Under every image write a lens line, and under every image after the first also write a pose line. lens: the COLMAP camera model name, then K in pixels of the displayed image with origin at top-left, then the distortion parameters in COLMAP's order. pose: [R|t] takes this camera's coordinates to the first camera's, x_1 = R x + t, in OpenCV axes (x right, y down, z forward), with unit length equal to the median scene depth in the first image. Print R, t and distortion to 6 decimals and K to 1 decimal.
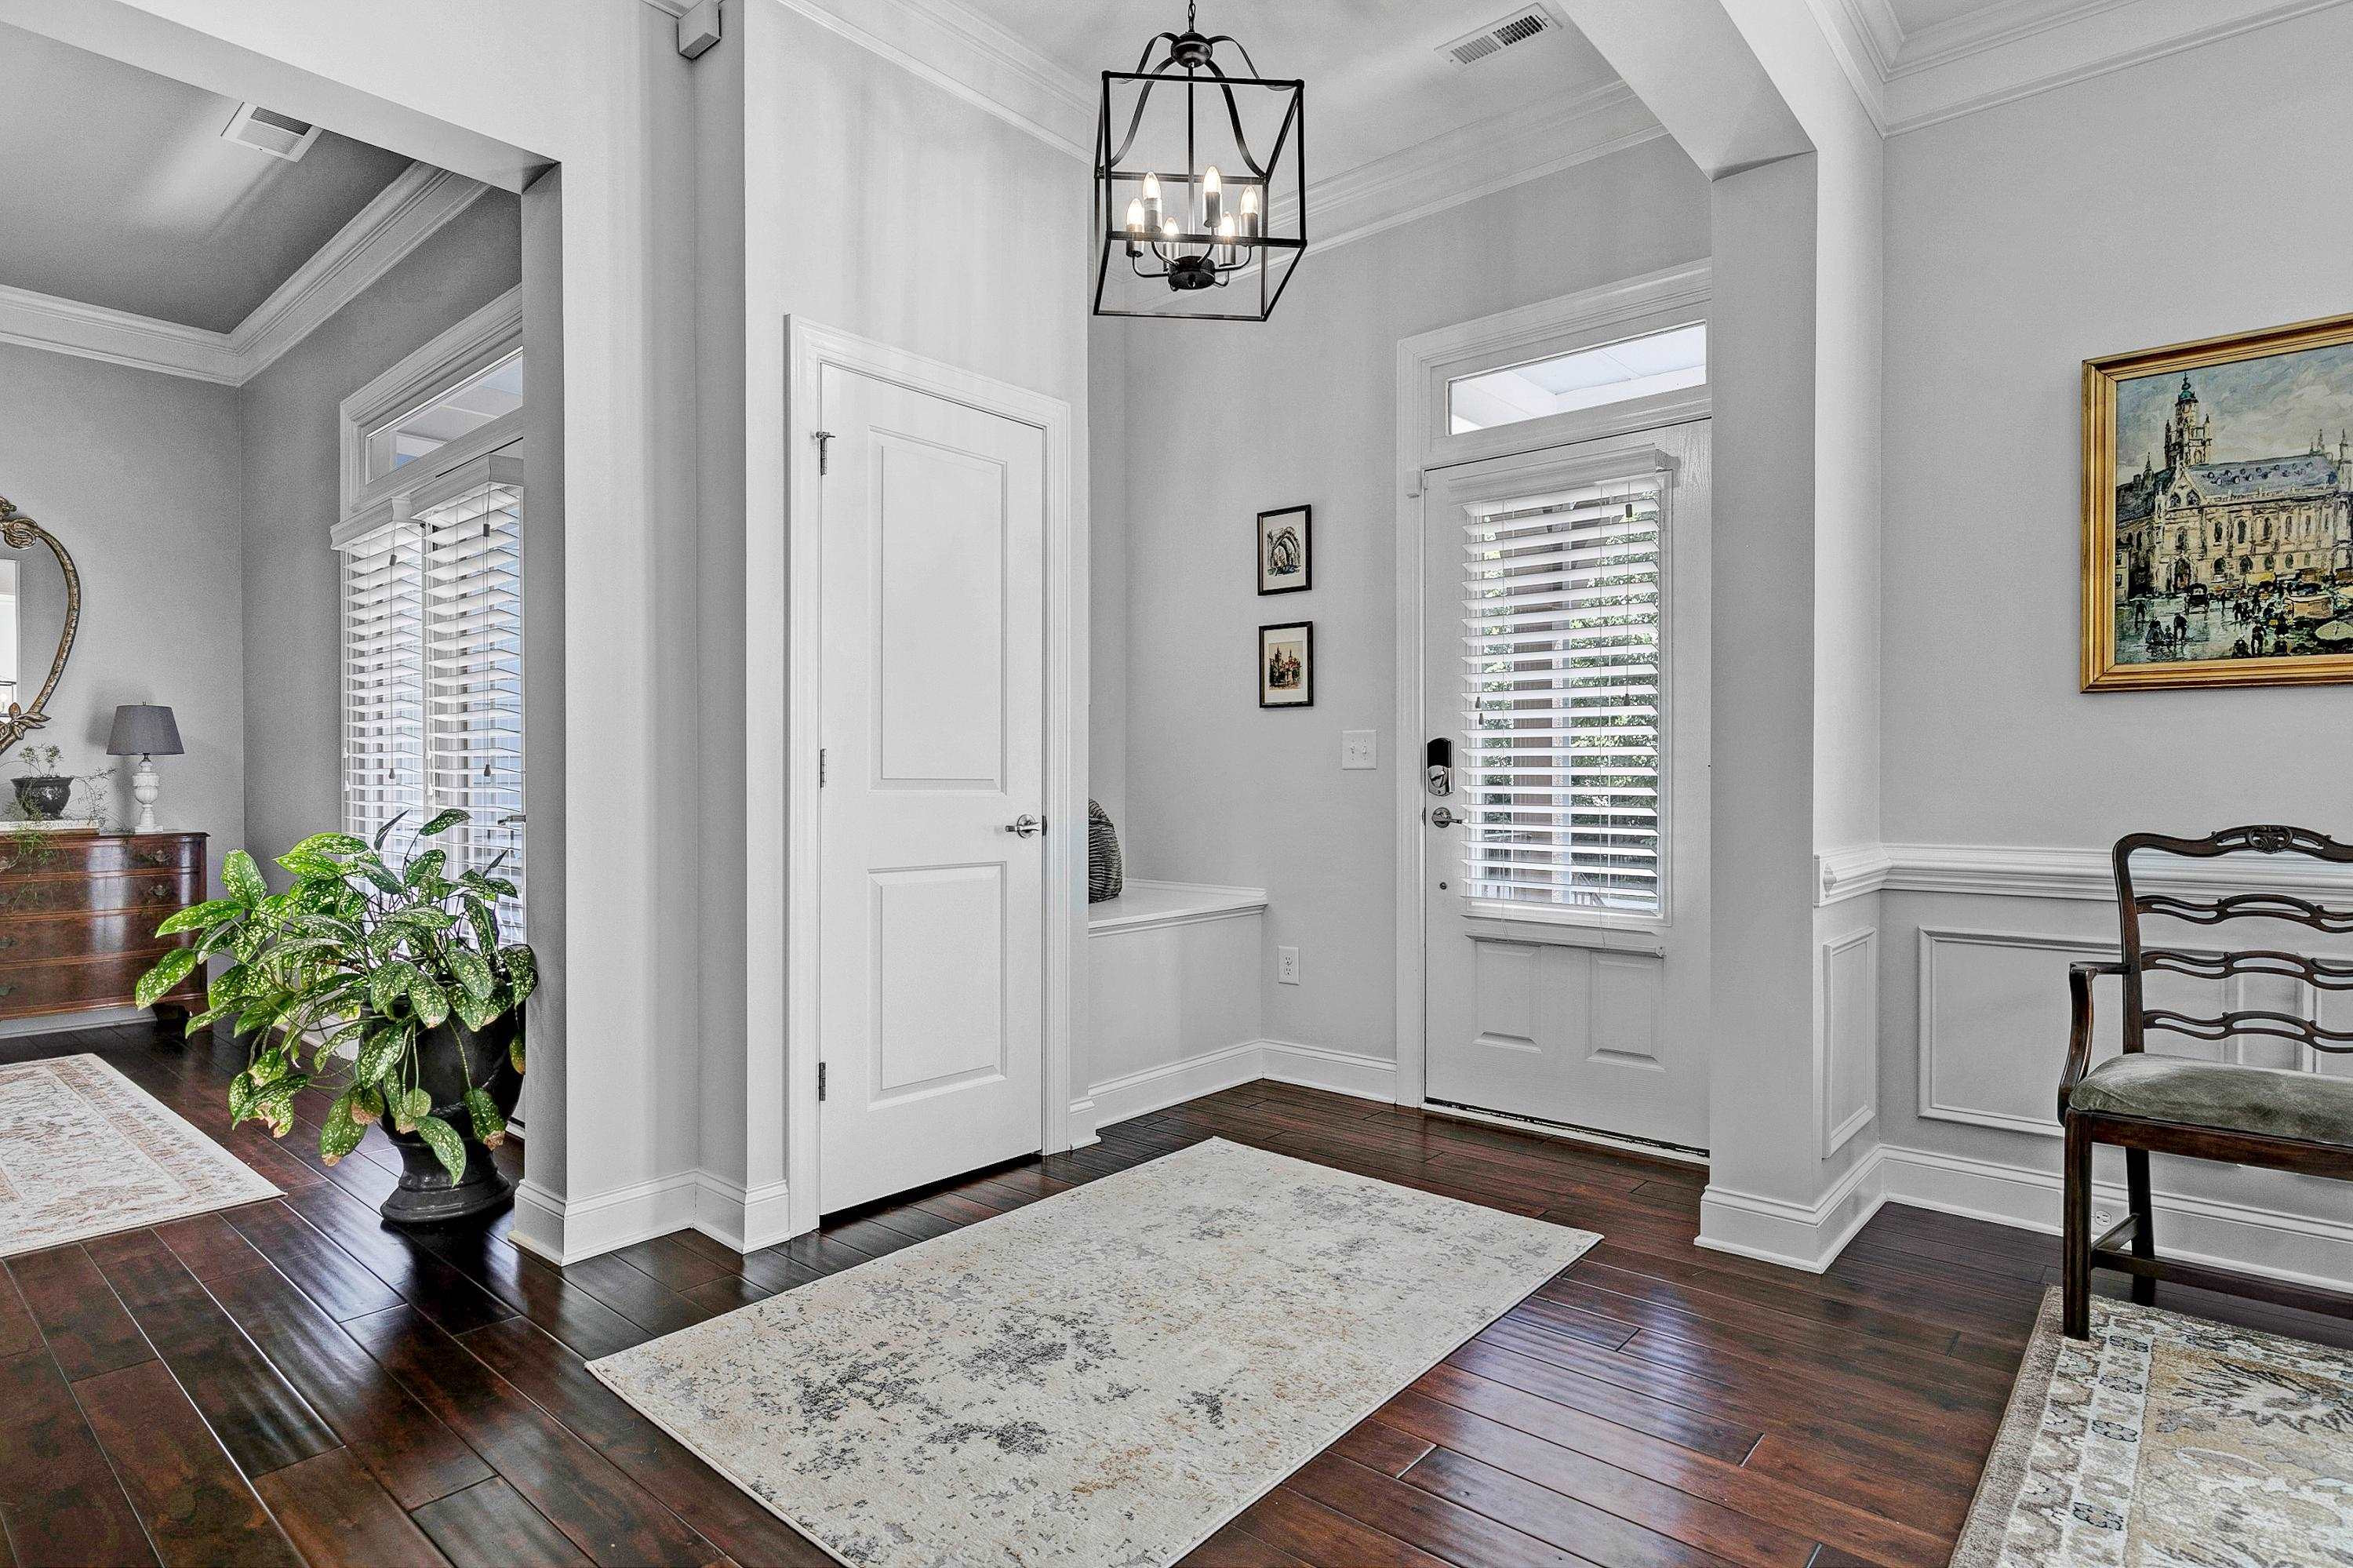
lens RADIAL K [[1210.9, 0, 1218.2], [0, 1210.9, 792.7], [0, 0, 1]] dist [-0.005028, -0.000561]
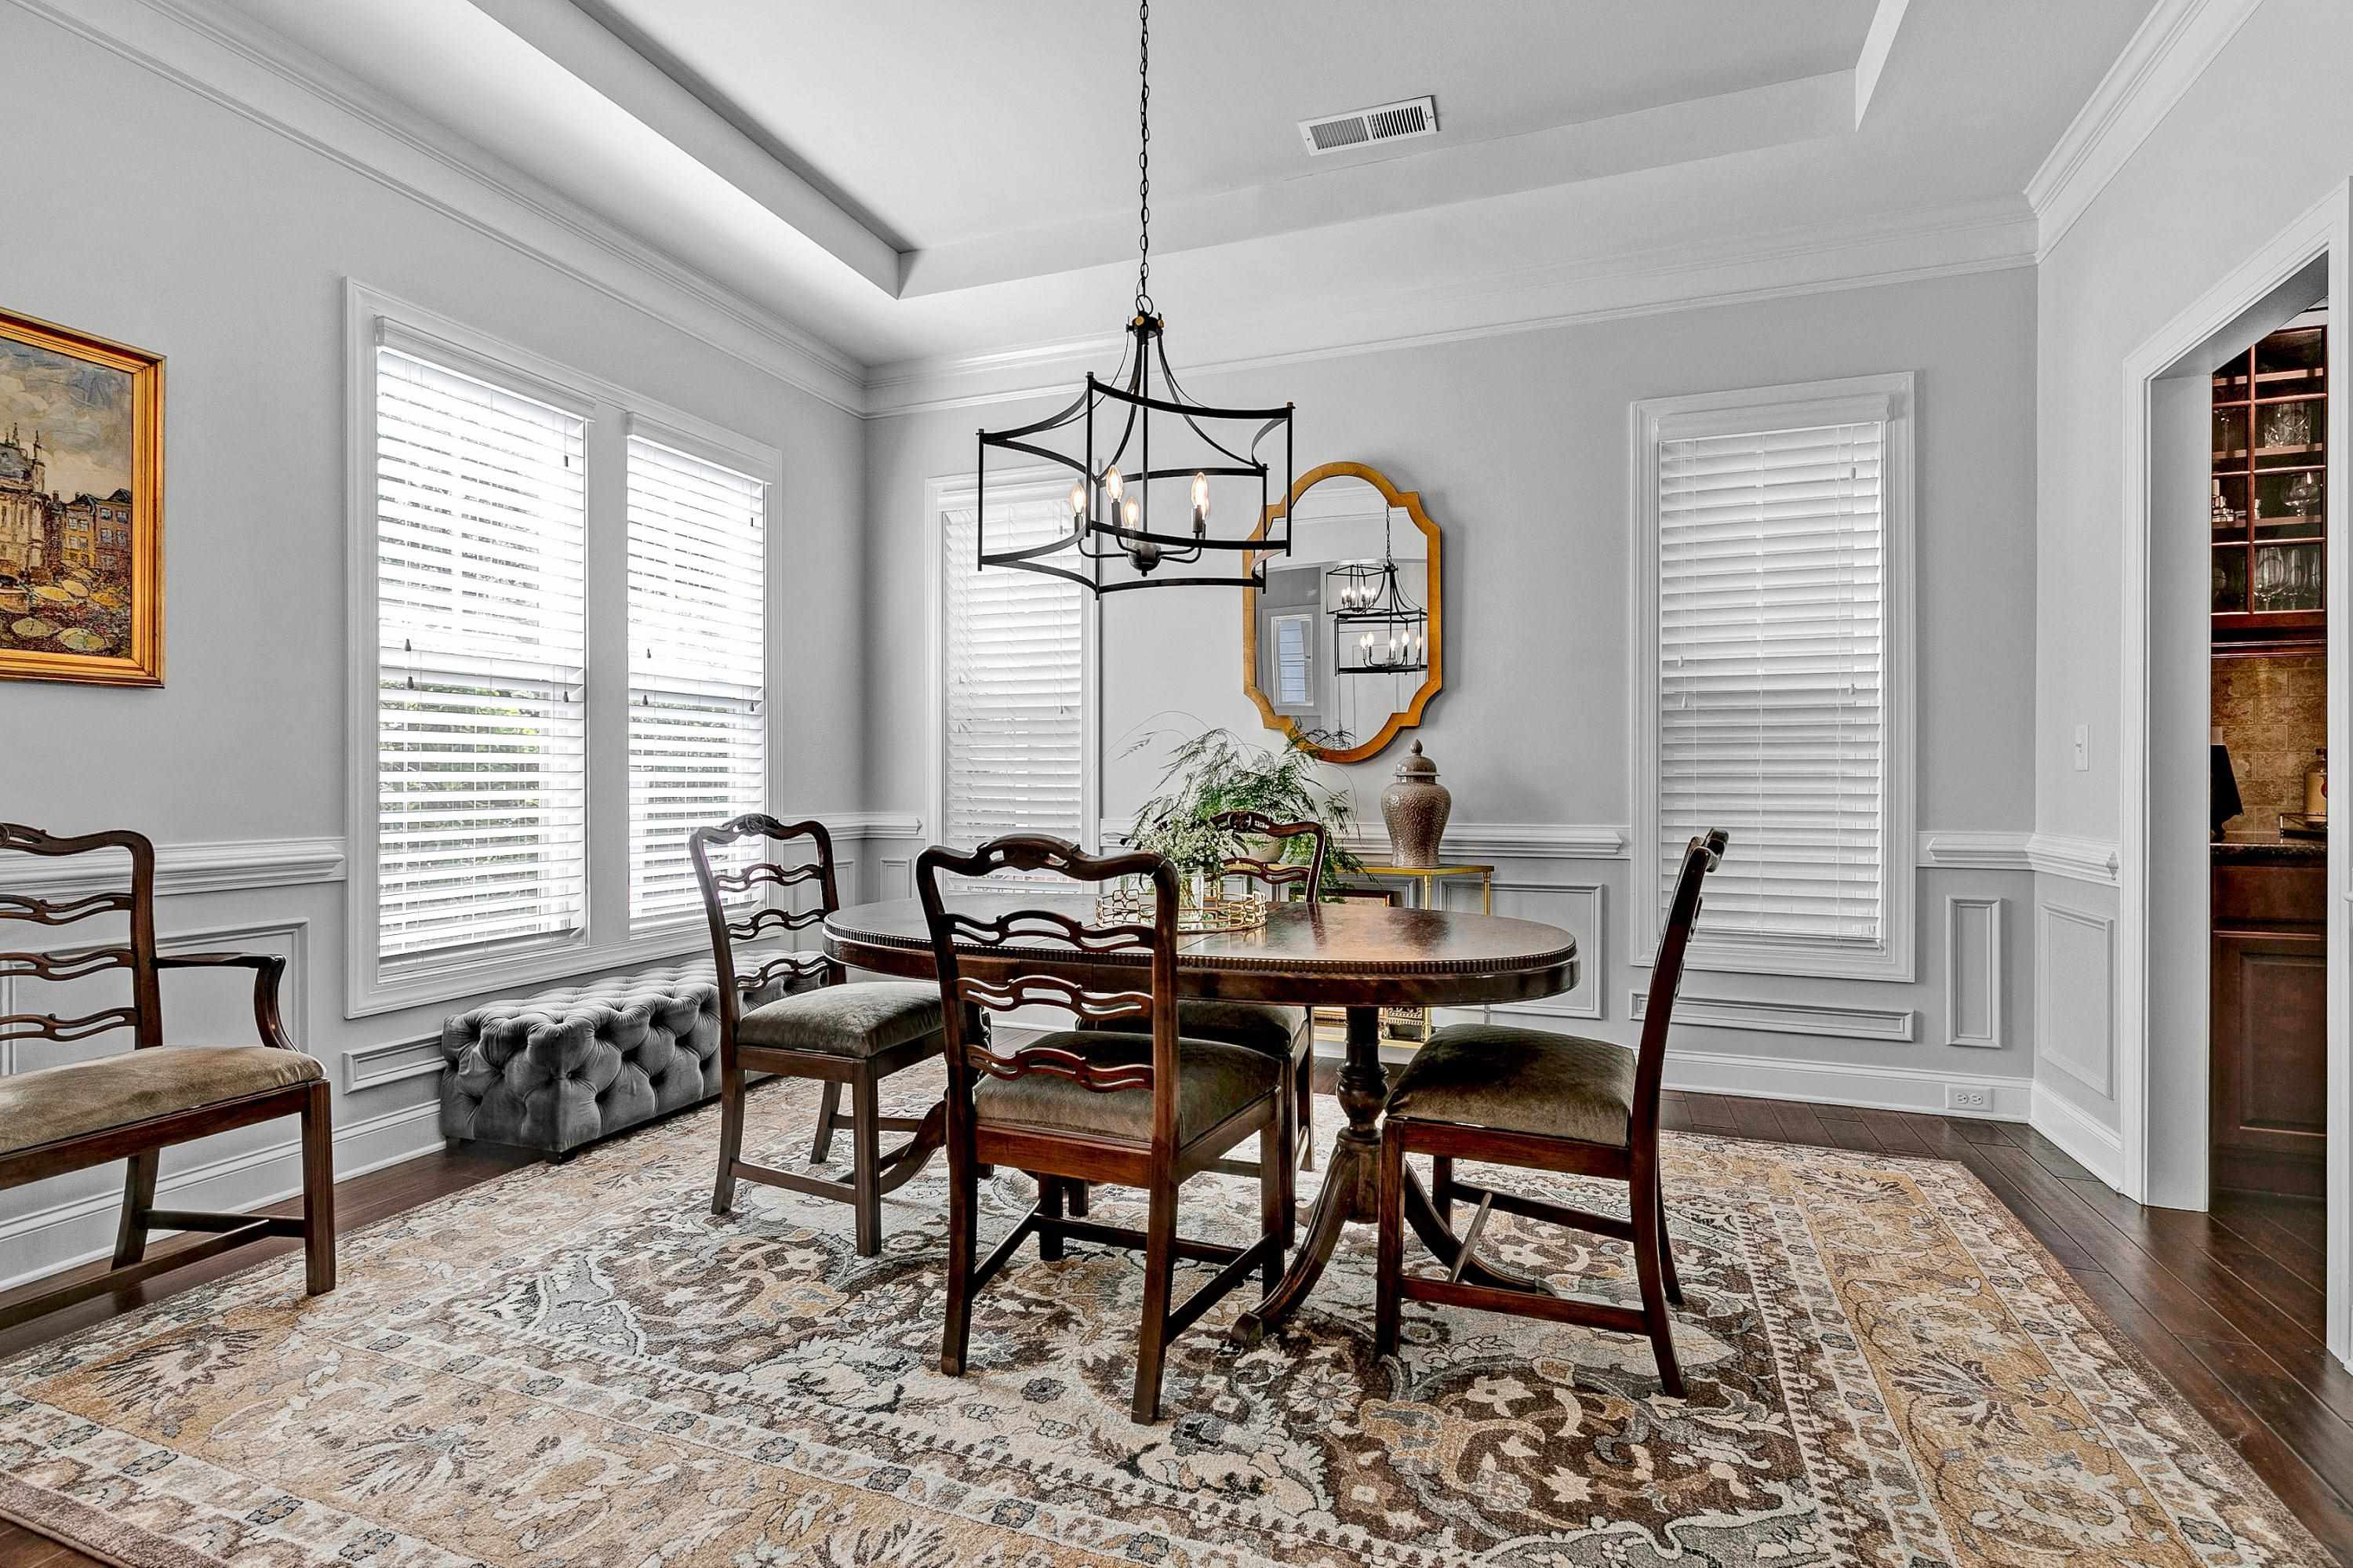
lens RADIAL K [[1147.5, 0, 1124.7], [0, 1147.5, 779.9], [0, 0, 1]] dist [-0.003182, 0.000777]
pose [[-0.299631, -0.002745, 0.954051, -0.175755], [0.011249, 0.999916, 0.006409, -0.001617], [-0.953989, 0.012653, -0.299575, 0.276162]]
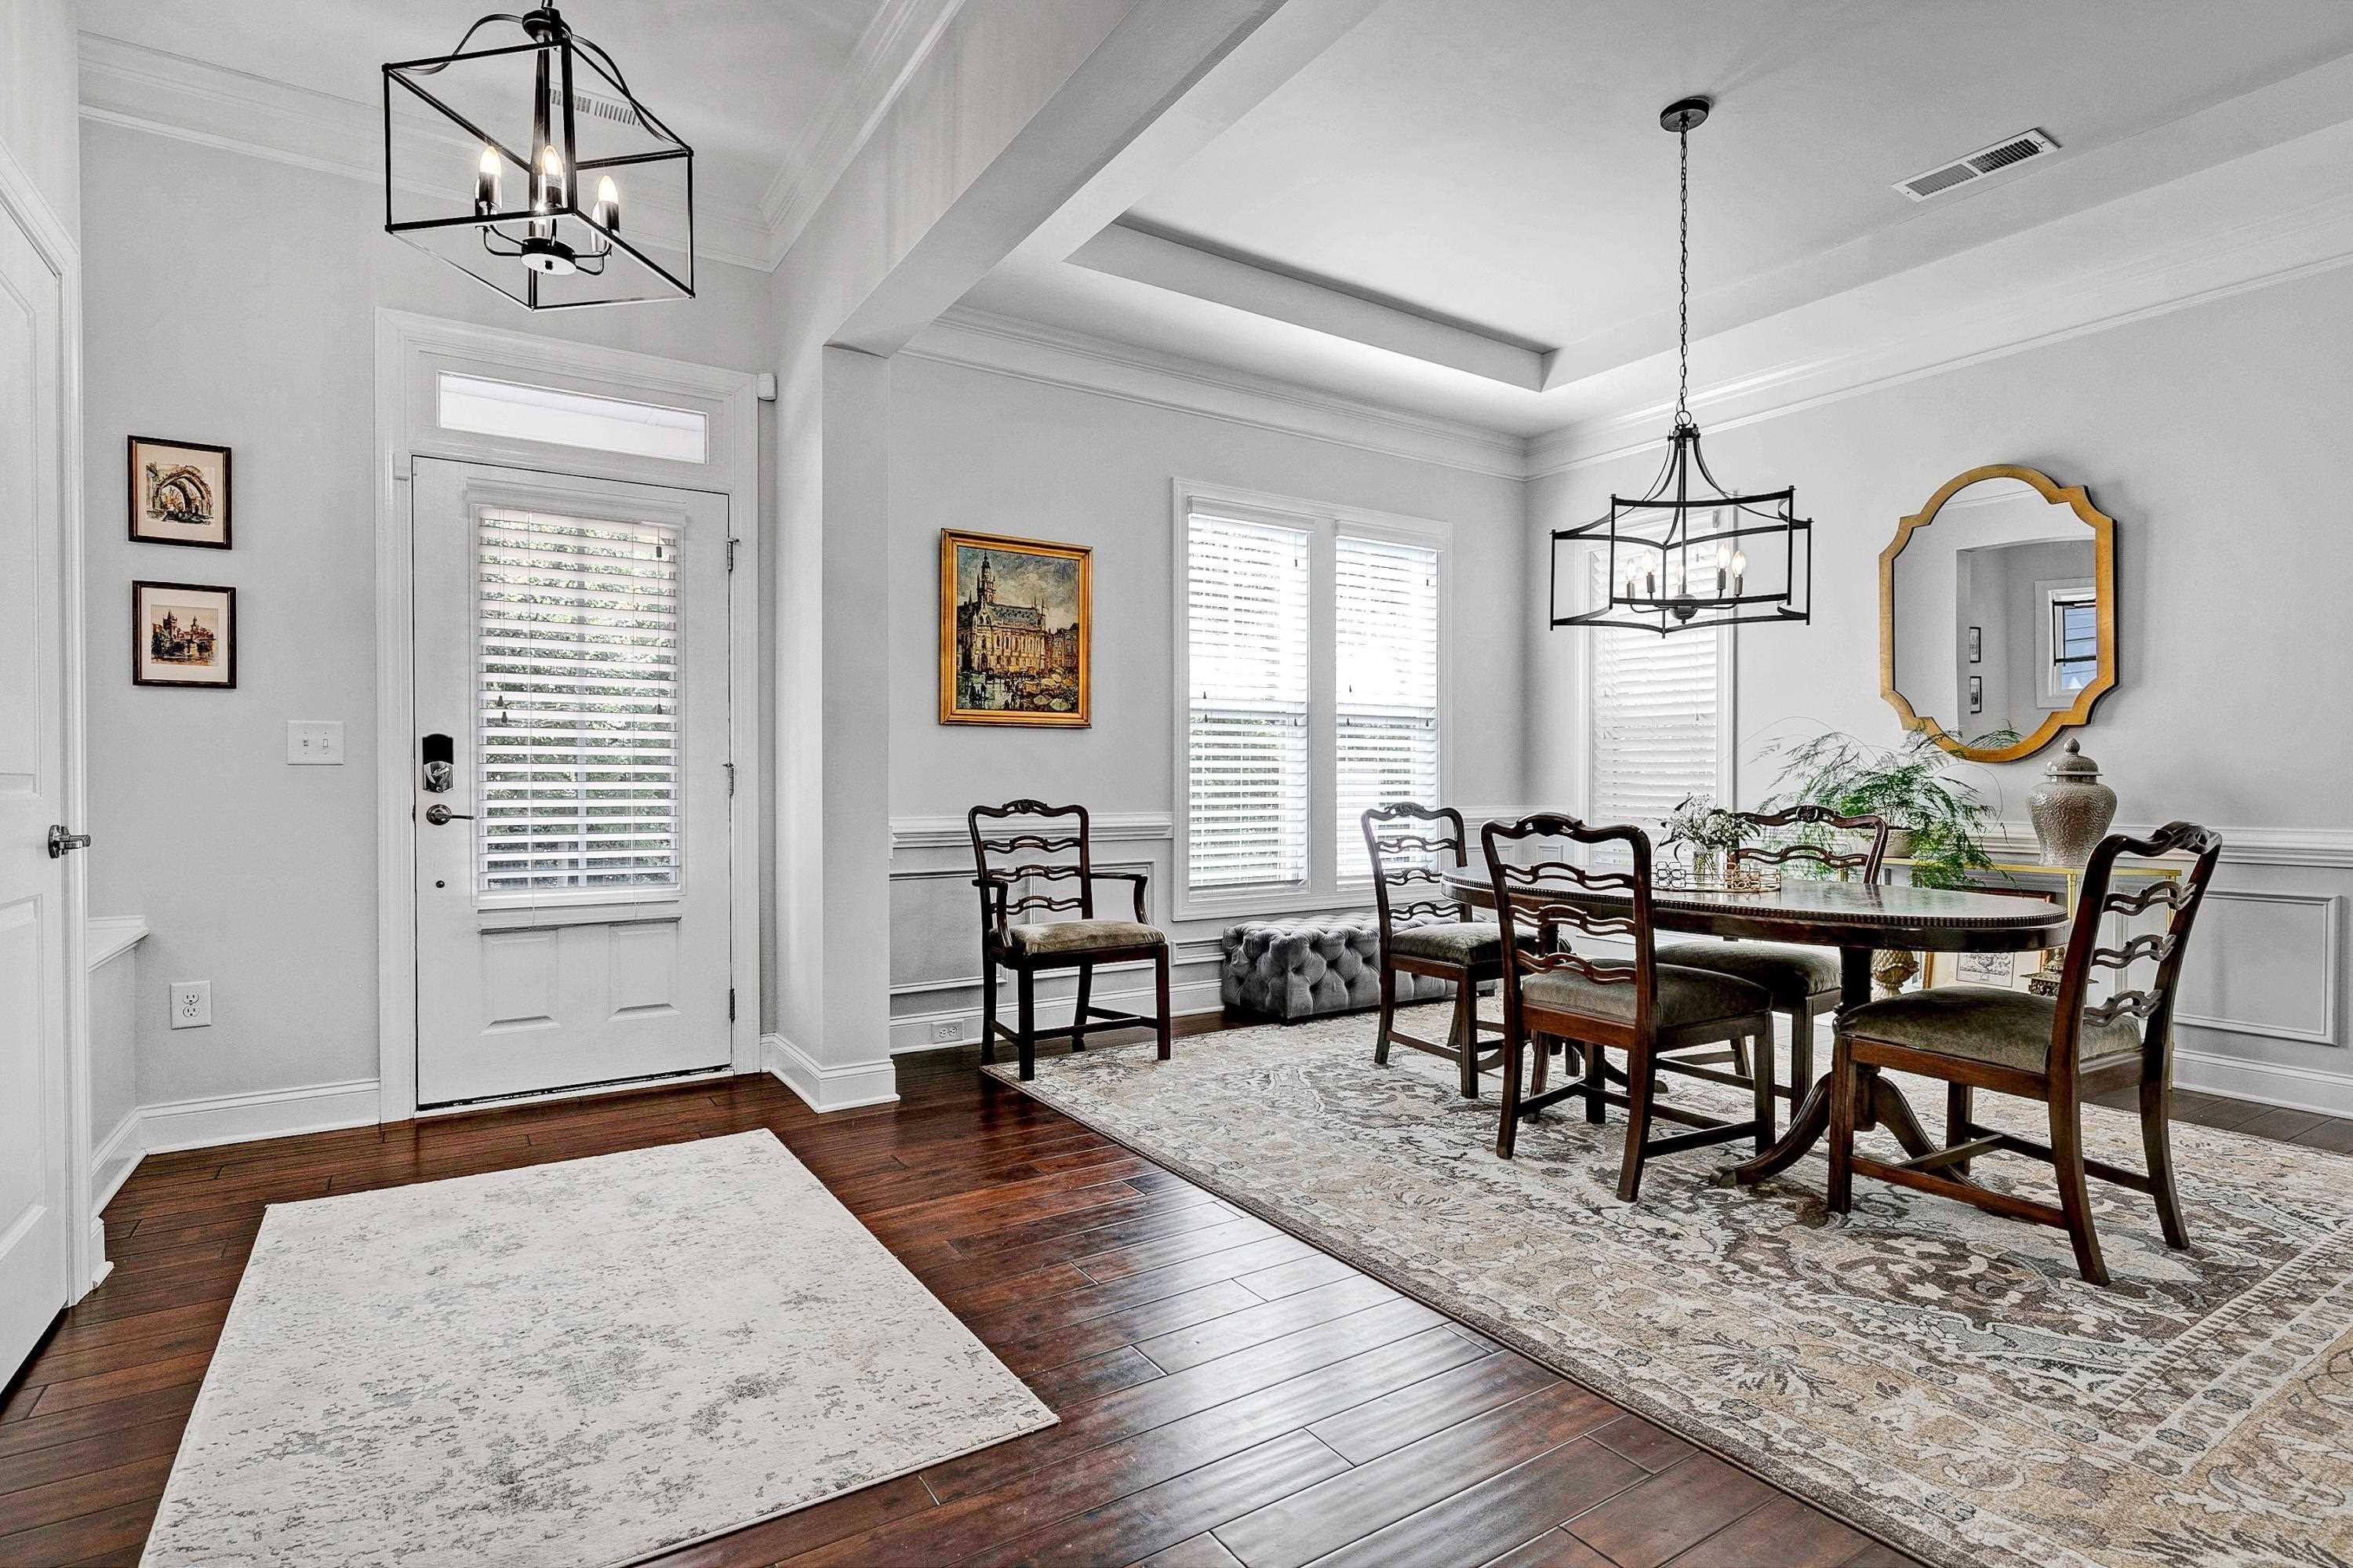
lens RADIAL K [[1128.5, 0, 1106.6], [0, 1128.5, 785.8], [0, 0, 1]] dist [0.002388, -0.000452]
pose [[0.331047, -0.007637, 0.943583, -0.521148], [0.011670, 0.999924, 0.003998, -0.000134], [-0.943542, 0.009688, 0.331111, 0.191539]]
